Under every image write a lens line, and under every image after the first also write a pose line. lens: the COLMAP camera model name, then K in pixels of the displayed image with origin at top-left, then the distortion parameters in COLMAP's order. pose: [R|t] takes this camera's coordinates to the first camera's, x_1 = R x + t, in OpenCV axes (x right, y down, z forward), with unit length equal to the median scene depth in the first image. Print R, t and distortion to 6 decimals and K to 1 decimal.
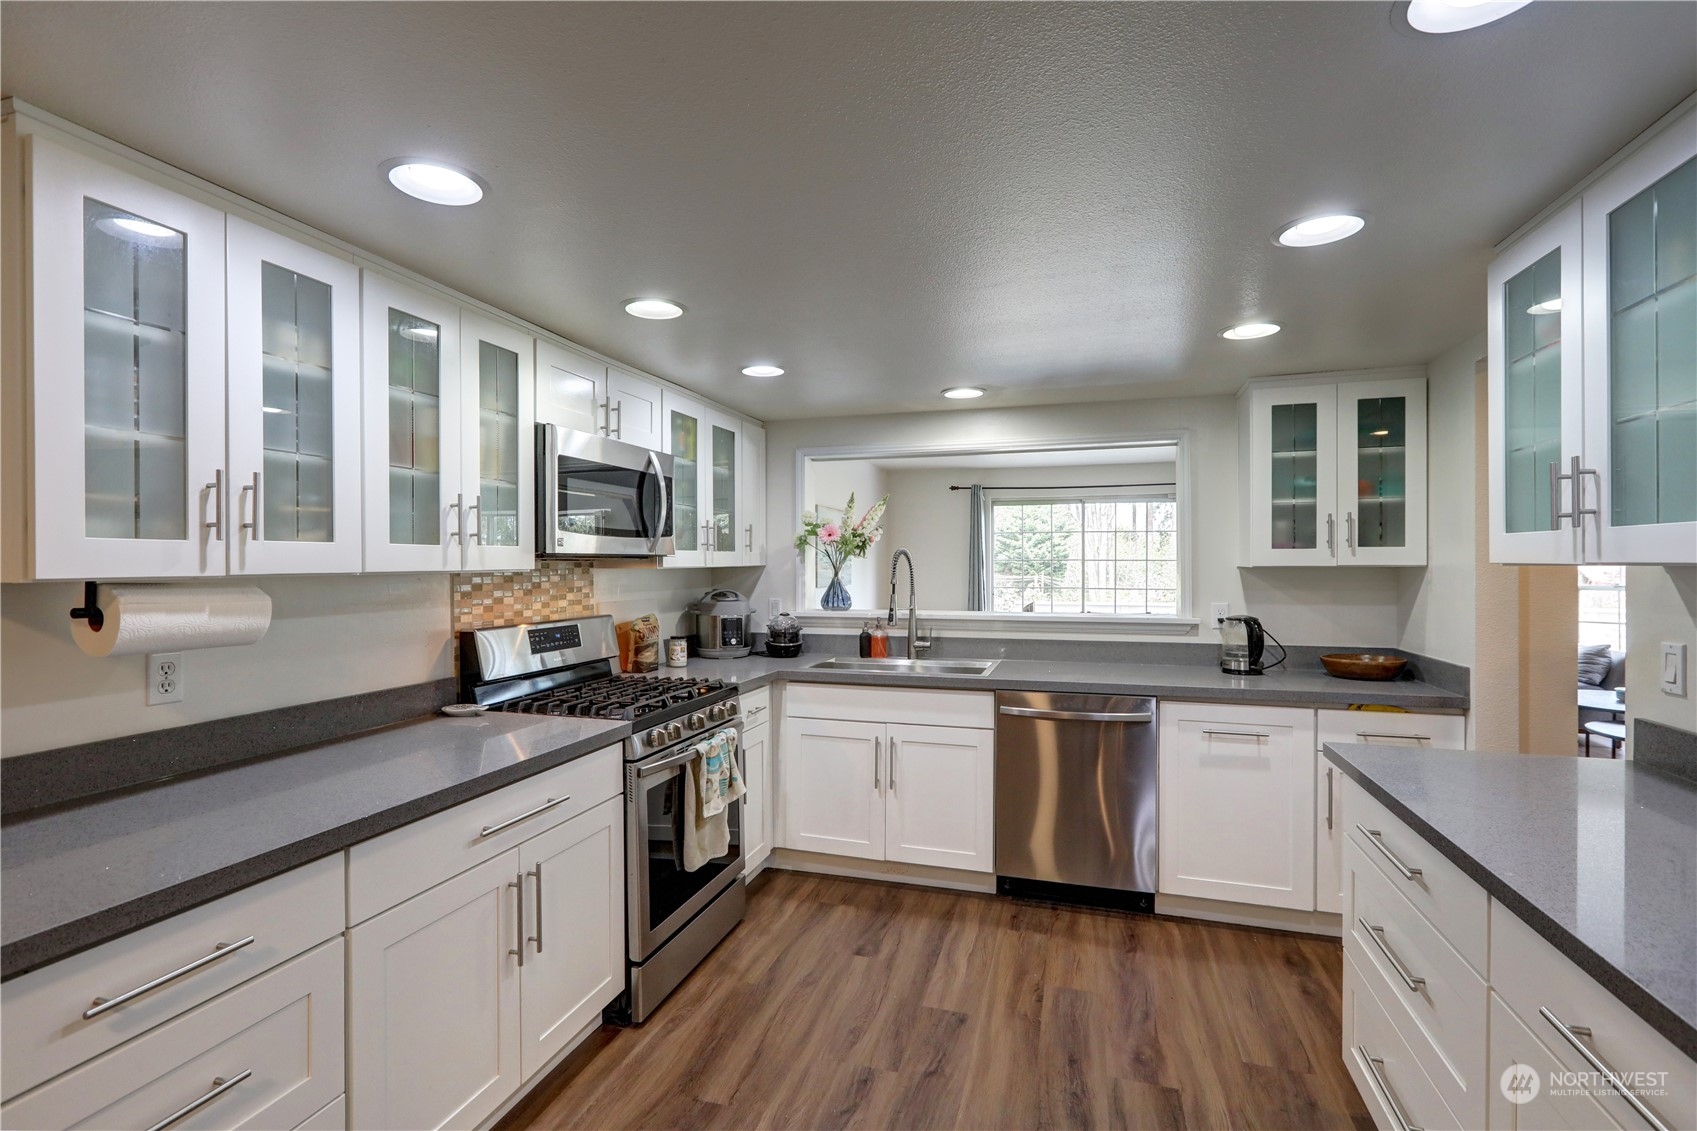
lens RADIAL K [[778.3, 0, 842.7], [0, 778.3, 565.0], [0, 0, 1]] dist [-0.008975, 0.005533]
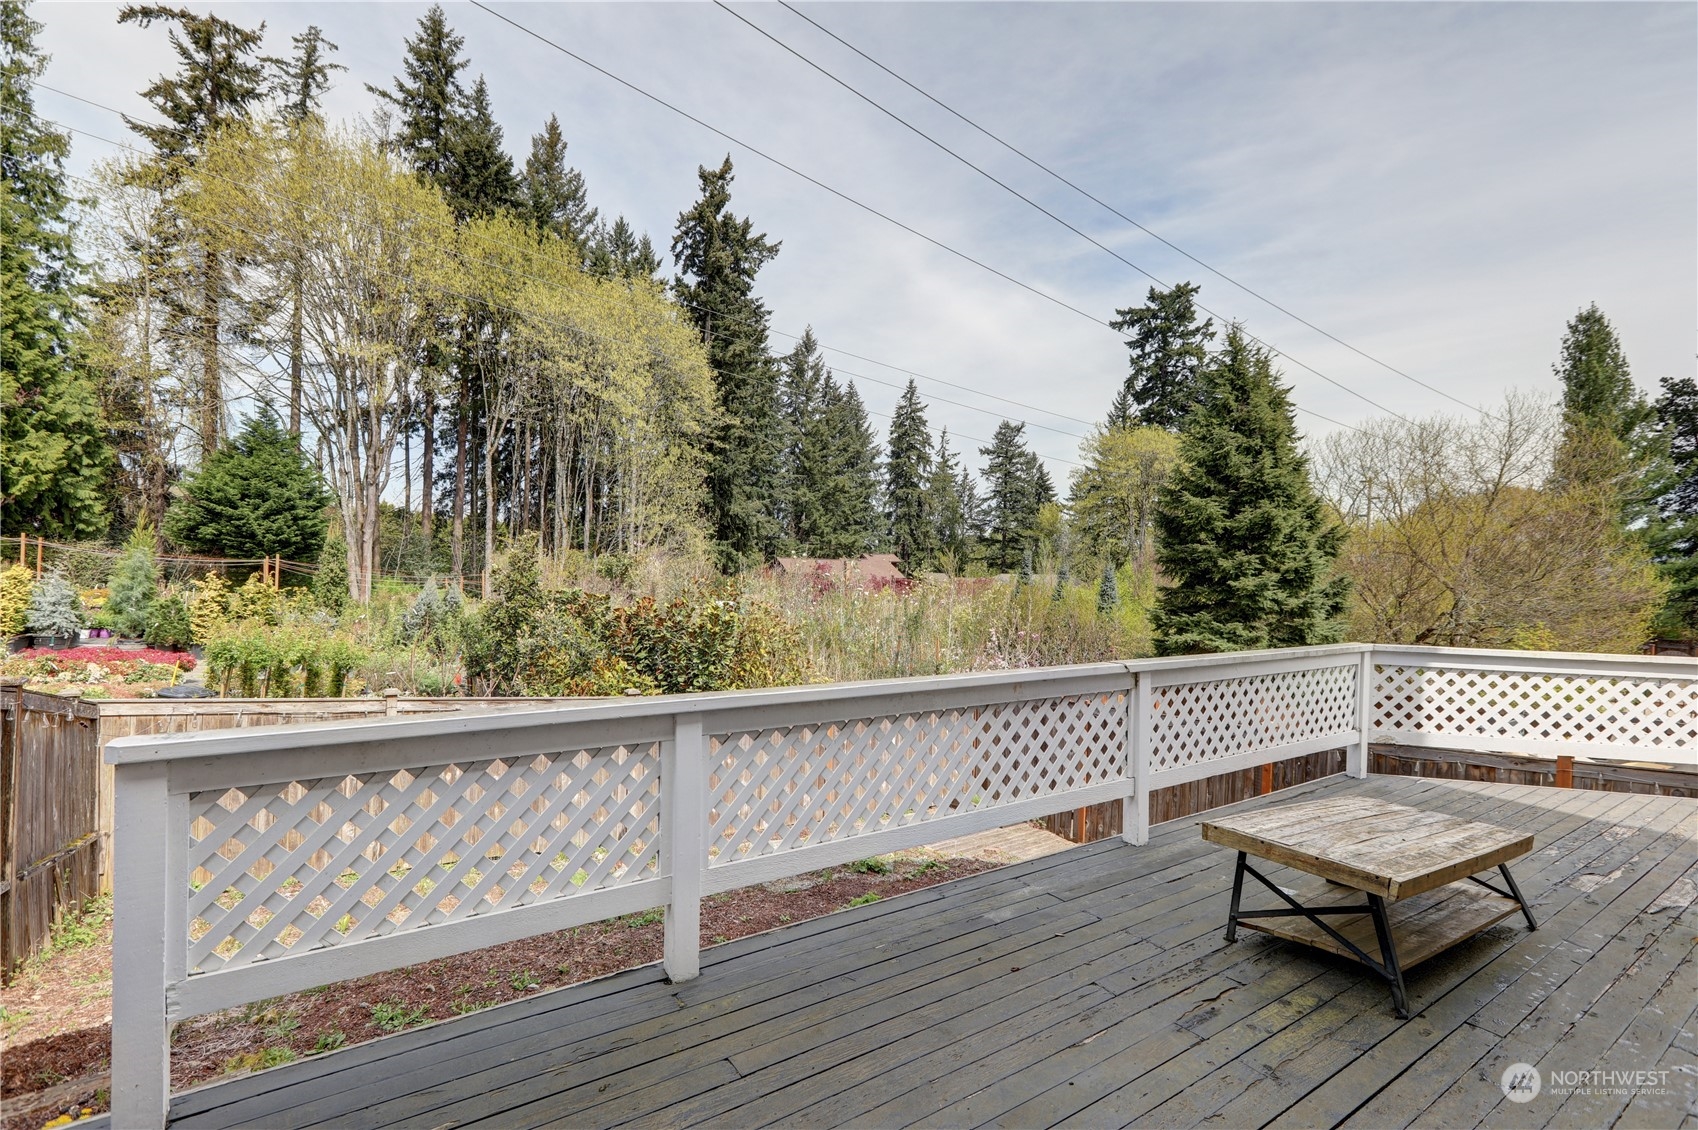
lens RADIAL K [[778.7, 0, 851.6], [0, 778.7, 564.4], [0, 0, 1]] dist [-0.008975, 0.005533]
pose [[0.628750, 0.015116, 0.777461, 0.499494], [-0.030008, 0.999538, 0.004834, 0.003848], [-0.777029, -0.026369, 0.628913, 2.040616]]
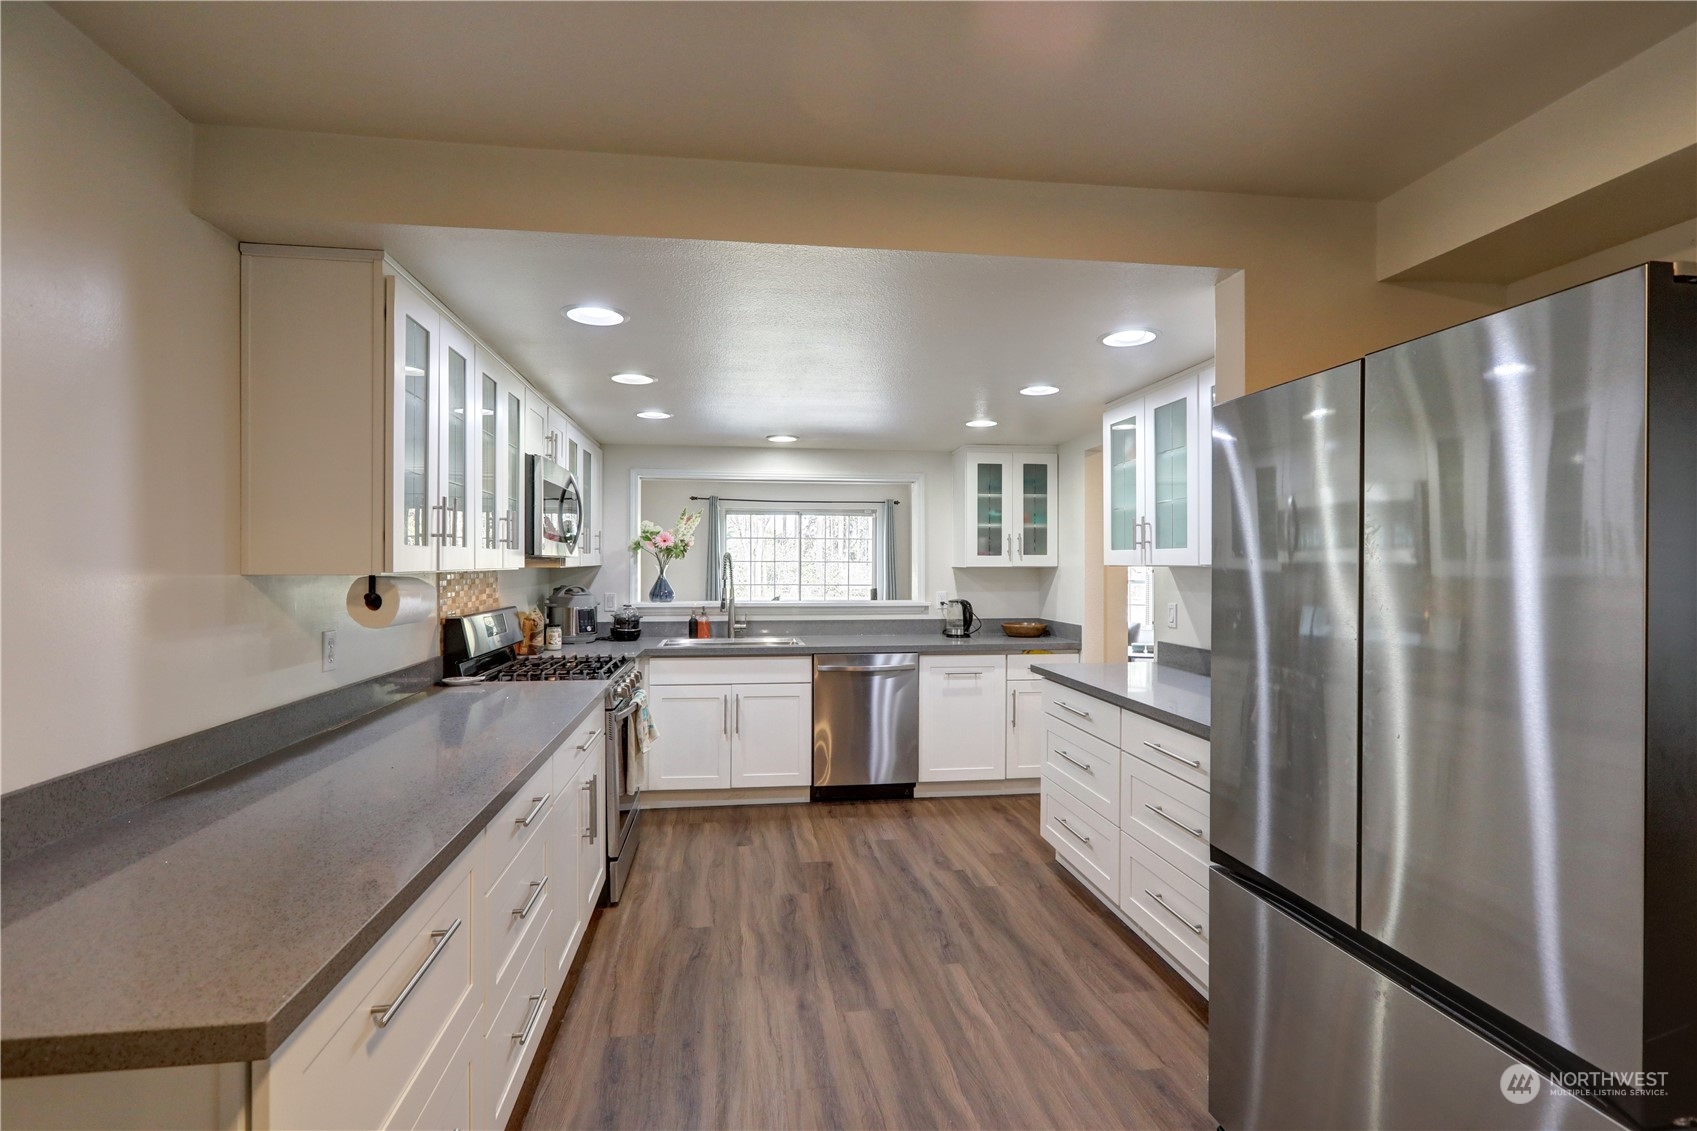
lens RADIAL K [[778.3, 0, 841.8], [0, 778.3, 560.5], [0, 0, 1]] dist [-0.008975, 0.005533]
pose [[0.903382, 0.005543, 0.428801, -0.373022], [-0.002631, 0.999969, -0.007384, 0.001489], [-0.428829, 0.005543, 0.903369, -0.301718]]
